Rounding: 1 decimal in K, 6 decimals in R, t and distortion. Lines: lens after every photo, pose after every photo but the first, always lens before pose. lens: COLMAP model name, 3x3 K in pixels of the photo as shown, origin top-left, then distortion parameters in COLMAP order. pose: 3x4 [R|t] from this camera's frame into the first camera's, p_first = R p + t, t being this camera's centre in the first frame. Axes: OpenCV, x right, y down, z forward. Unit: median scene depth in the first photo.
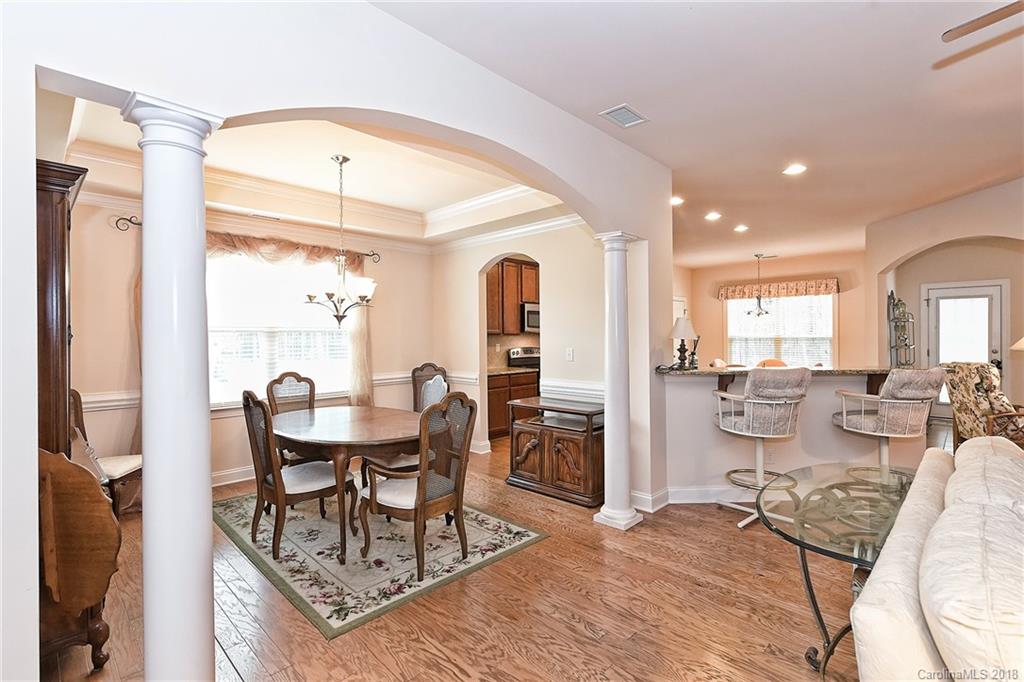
lens RADIAL K [[473.6, 0, 515.5], [0, 473.6, 338.8], [0, 0, 1]] dist [-0.003029, -0.001046]
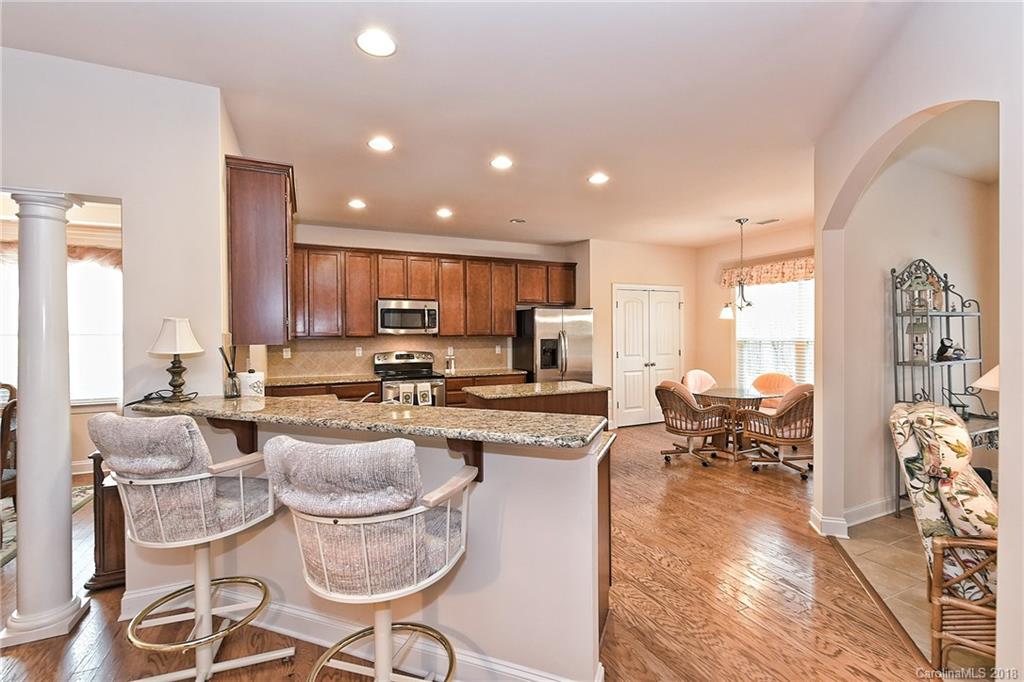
lens RADIAL K [[456.8, 0, 516.8], [0, 456.8, 337.8], [0, 0, 1]] dist [0.002727, -0.000764]
pose [[0.934625, 0.005027, -0.355600, 0.794880], [-0.002899, 0.999975, 0.006517, -0.019323], [0.355624, -0.005060, 0.934615, 0.478562]]
